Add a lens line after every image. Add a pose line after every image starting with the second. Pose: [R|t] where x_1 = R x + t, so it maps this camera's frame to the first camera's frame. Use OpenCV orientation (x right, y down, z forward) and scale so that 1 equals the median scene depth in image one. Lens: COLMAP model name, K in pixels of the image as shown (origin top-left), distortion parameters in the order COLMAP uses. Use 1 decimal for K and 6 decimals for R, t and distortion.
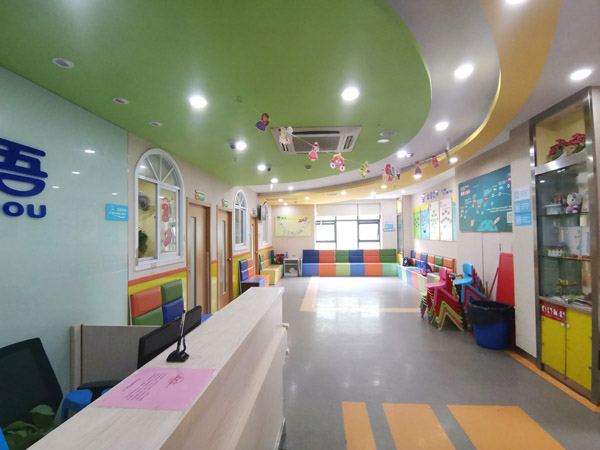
lens RADIAL K [[293.6, 0, 300.0], [0, 293.6, 225.0], [0, 0, 1]] dist [0.002071, -0.014492]
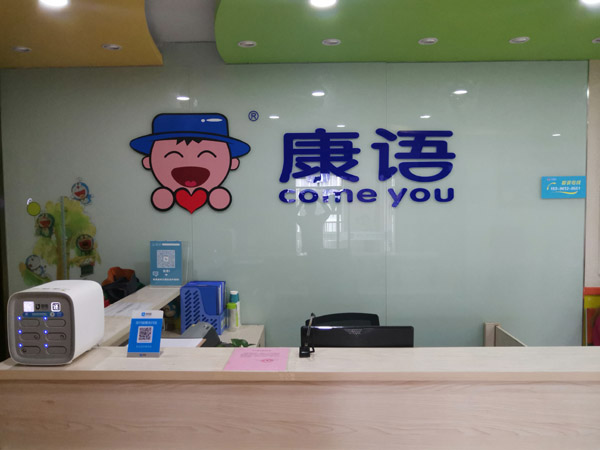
lens RADIAL K [[465.3, 0, 300.0], [0, 465.3, 225.0], [0, 0, 1]] dist [0.001292, -0.001855]
pose [[0.051071, 0.070093, -0.996232, 0.165135], [0.038700, 0.996646, 0.072106, -0.020521], [0.997945, -0.042237, 0.048187, 0.114959]]
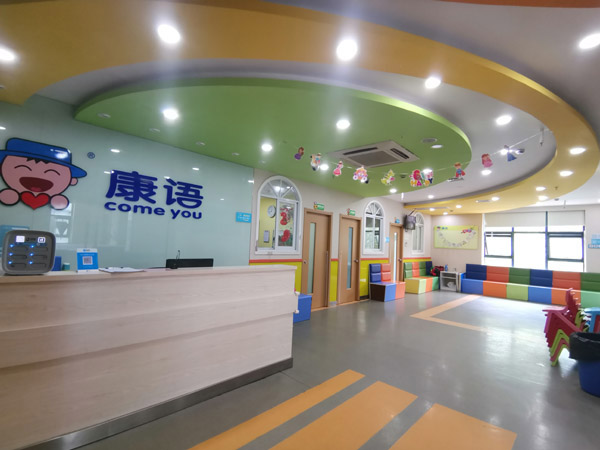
lens RADIAL K [[293.6, 0, 300.0], [0, 293.6, 225.0], [0, 0, 1]] dist [0.002071, -0.014492]
pose [[0.772369, 0.006747, -0.635138, 0.252131], [-0.034552, 0.998909, -0.031406, 0.015566], [0.634234, 0.046203, 0.771760, -0.033914]]
